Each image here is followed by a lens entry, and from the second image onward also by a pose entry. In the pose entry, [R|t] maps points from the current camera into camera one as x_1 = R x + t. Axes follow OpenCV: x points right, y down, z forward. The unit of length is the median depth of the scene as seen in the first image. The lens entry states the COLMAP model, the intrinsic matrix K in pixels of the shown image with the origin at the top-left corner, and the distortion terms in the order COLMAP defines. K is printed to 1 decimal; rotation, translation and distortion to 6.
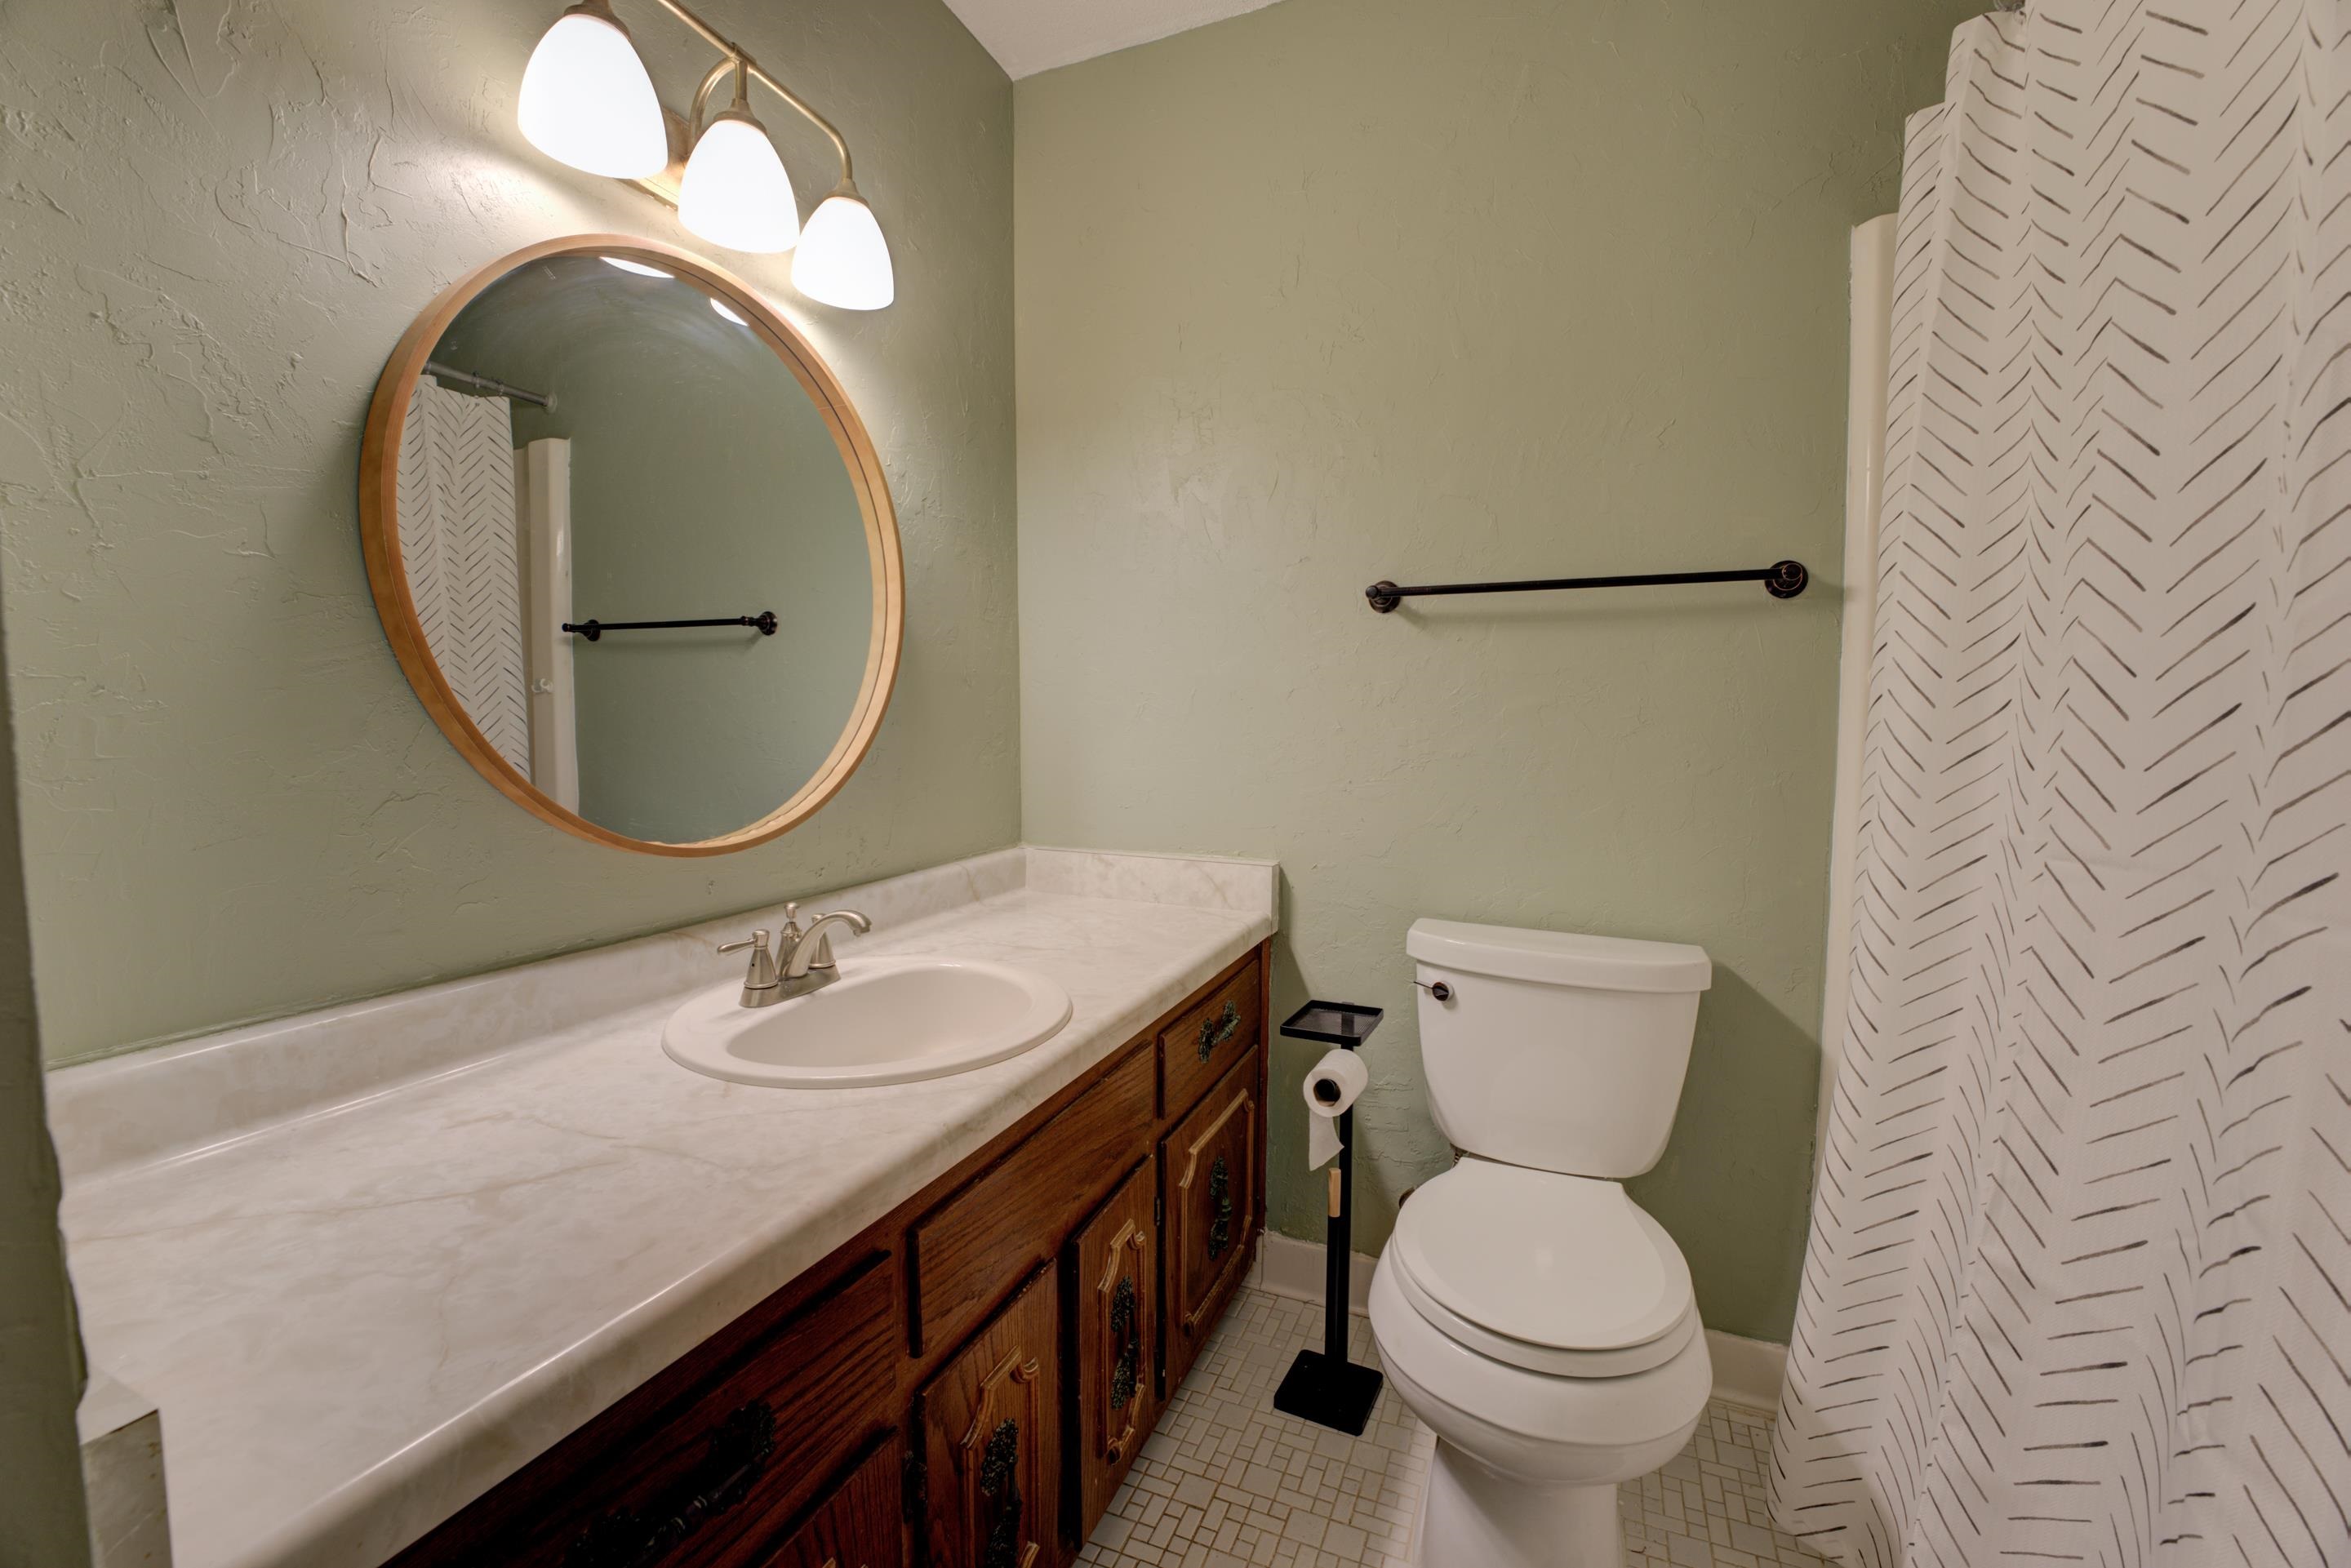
lens RADIAL K [[939.7, 0, 1166.9], [0, 939.7, 787.0], [0, 0, 1]] dist [-0.030484, 0.003804]
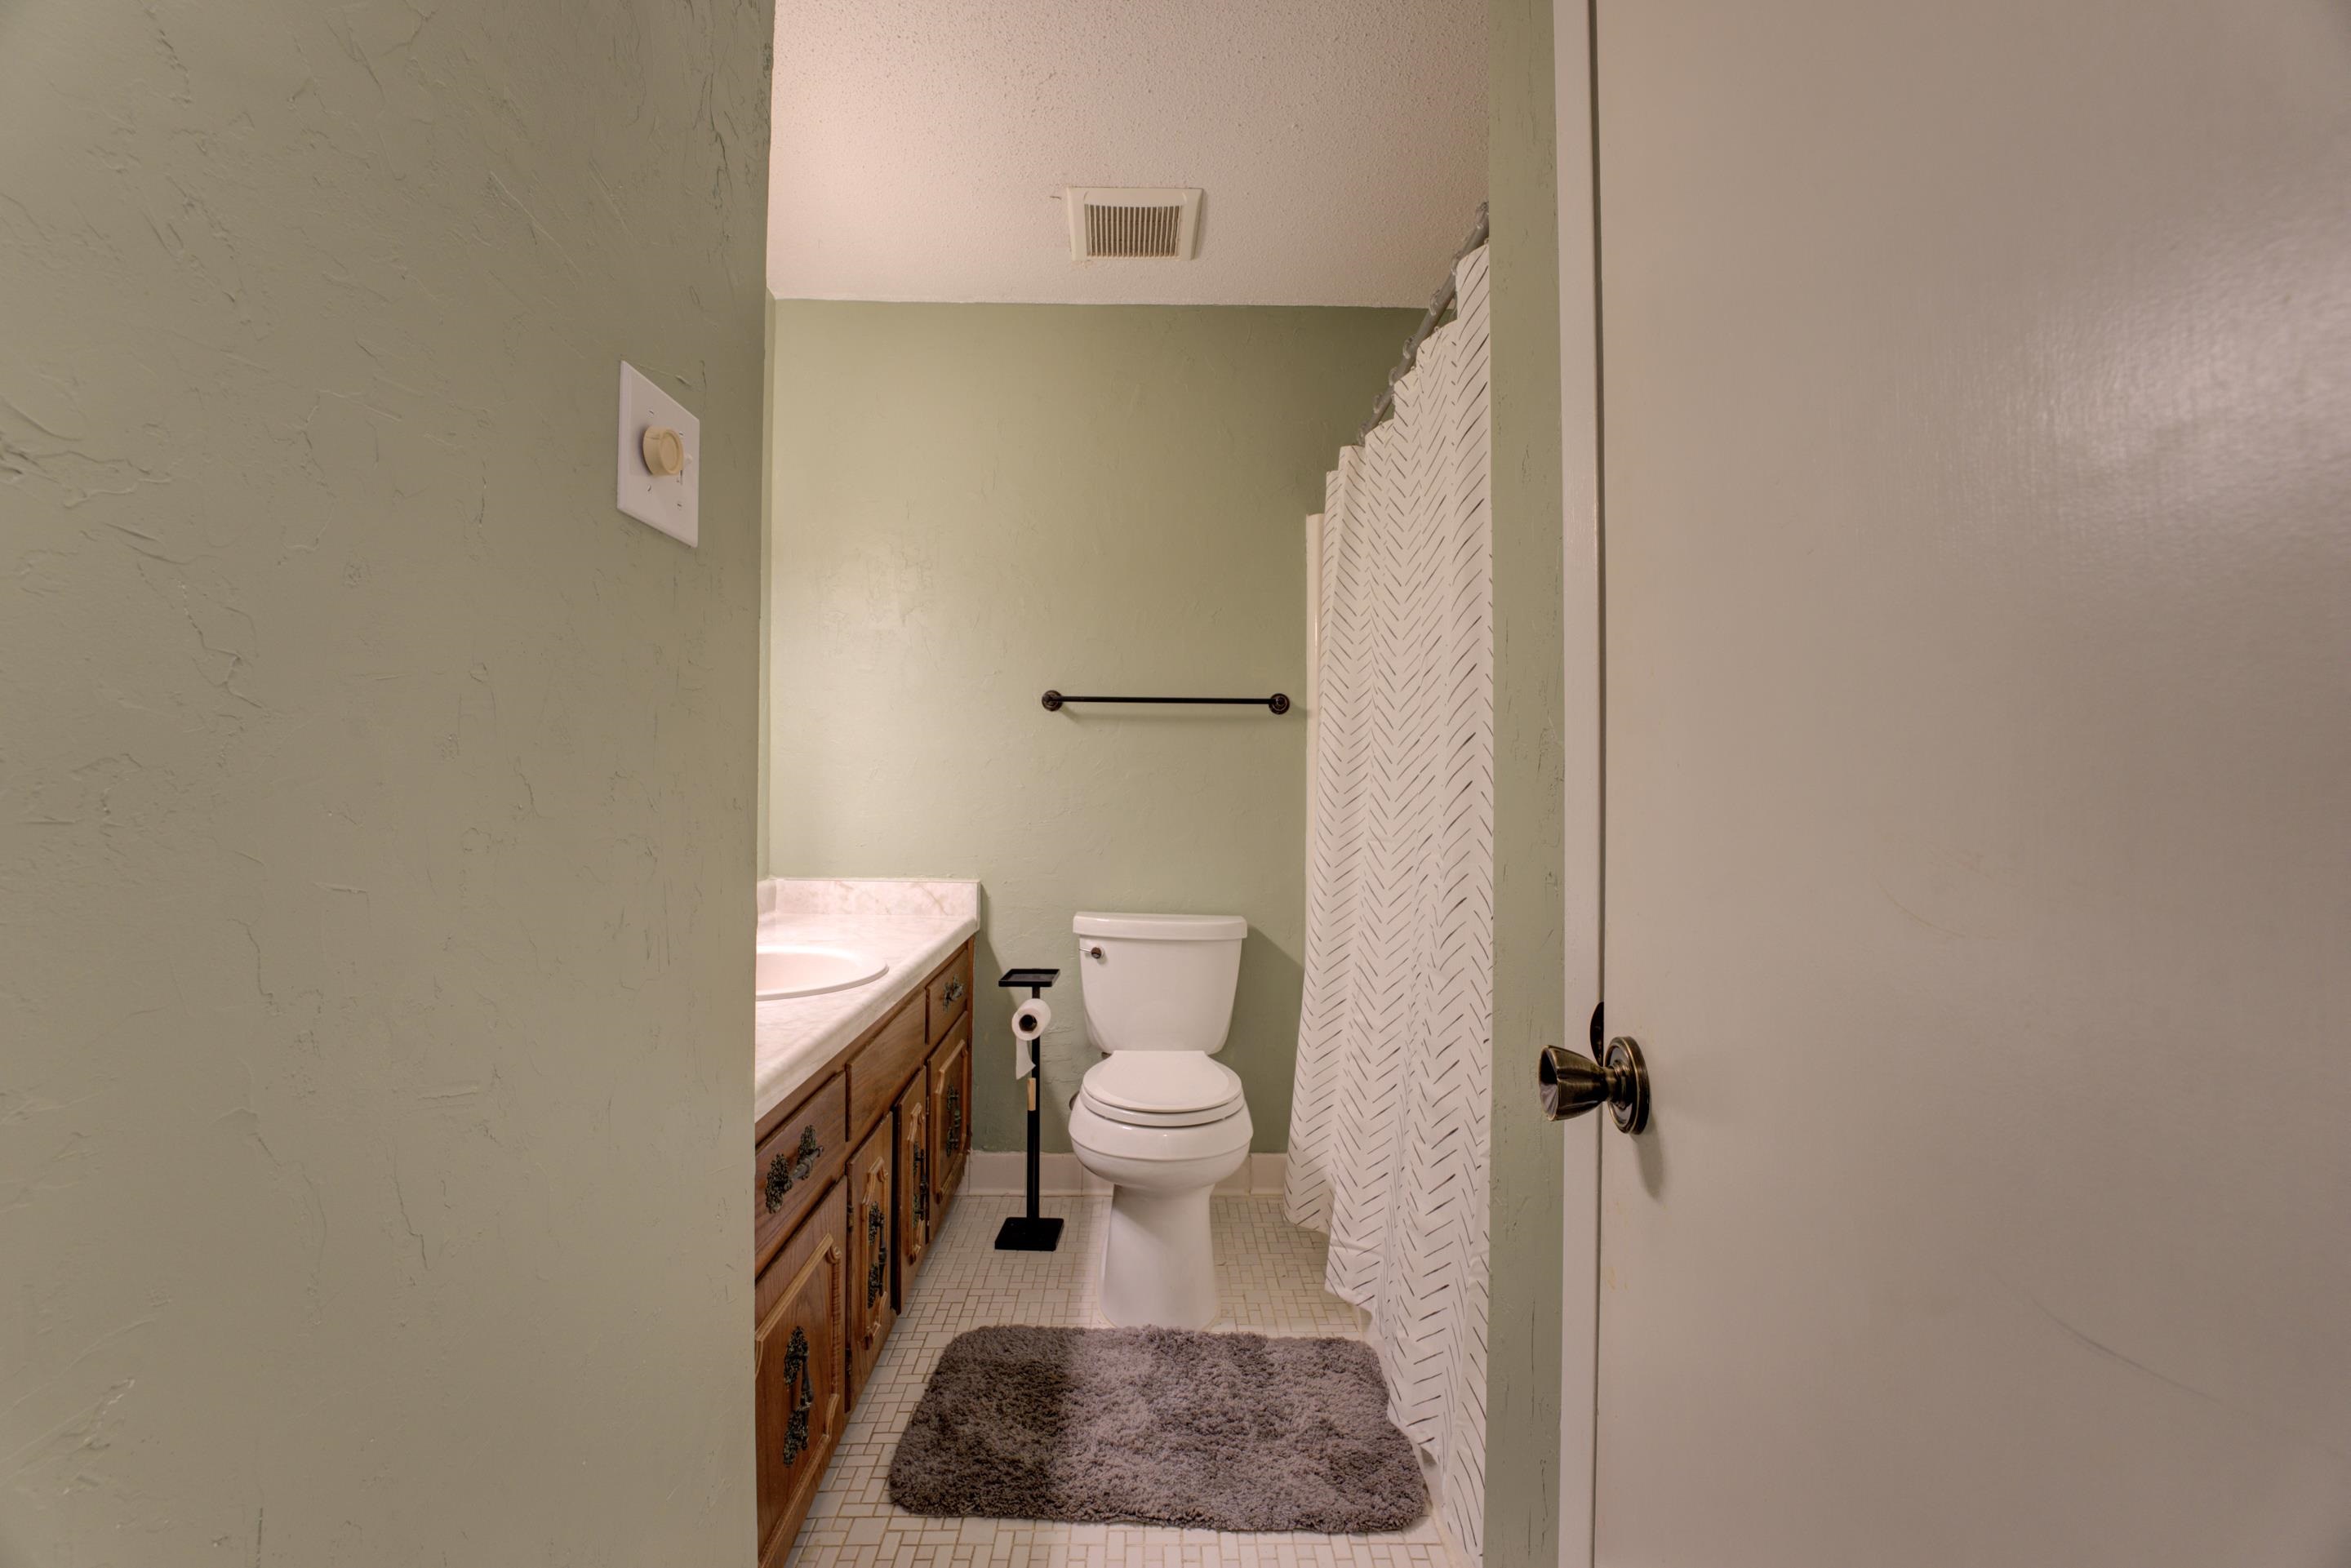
lens RADIAL K [[939.7, 0, 1166.9], [0, 939.7, 787.0], [0, 0, 1]] dist [-0.030484, 0.003804]
pose [[0.907552, 0.009497, 0.419832, -0.268907], [0.021467, 0.997388, -0.068967, 0.051350], [-0.419390, 0.071604, 0.904978, -0.506576]]
